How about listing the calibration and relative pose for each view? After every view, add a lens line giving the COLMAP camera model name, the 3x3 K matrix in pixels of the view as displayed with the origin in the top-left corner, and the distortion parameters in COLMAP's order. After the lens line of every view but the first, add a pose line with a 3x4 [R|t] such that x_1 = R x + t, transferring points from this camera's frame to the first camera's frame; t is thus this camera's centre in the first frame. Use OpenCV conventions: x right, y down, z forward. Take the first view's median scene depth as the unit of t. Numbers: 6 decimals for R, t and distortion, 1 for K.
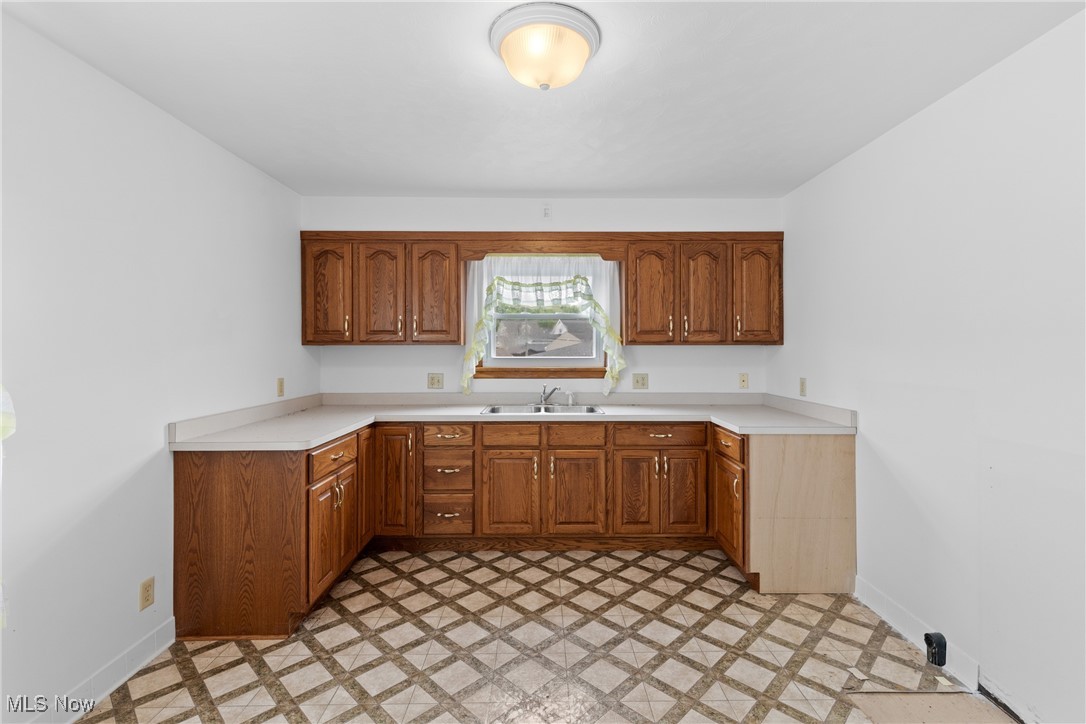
lens RADIAL K [[478.2, 0, 544.6], [0, 478.2, 351.0], [0, 0, 1]] dist [-0.006578, 0.000012]
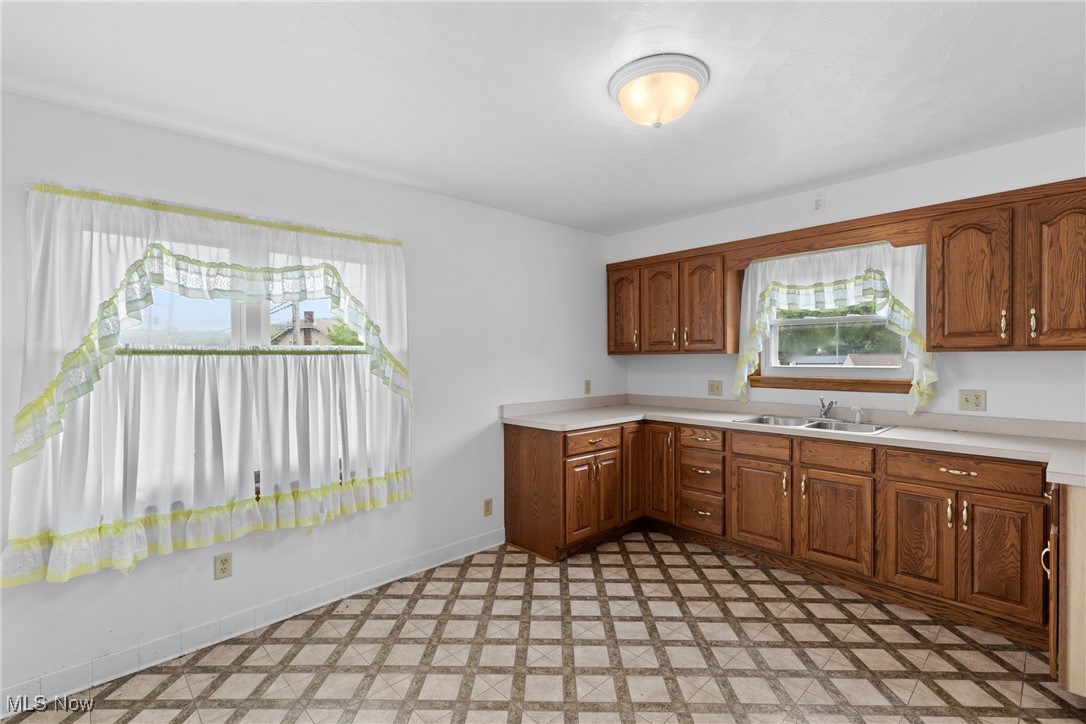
lens RADIAL K [[488.8, 0, 543.0], [0, 488.8, 362.0], [0, 0, 1]] dist [0.000610, -0.000416]
pose [[0.677186, 0.003621, -0.735803, 0.335979], [0.002676, 0.999969, 0.007383, -0.003195], [0.735807, -0.006969, 0.677156, -0.001686]]
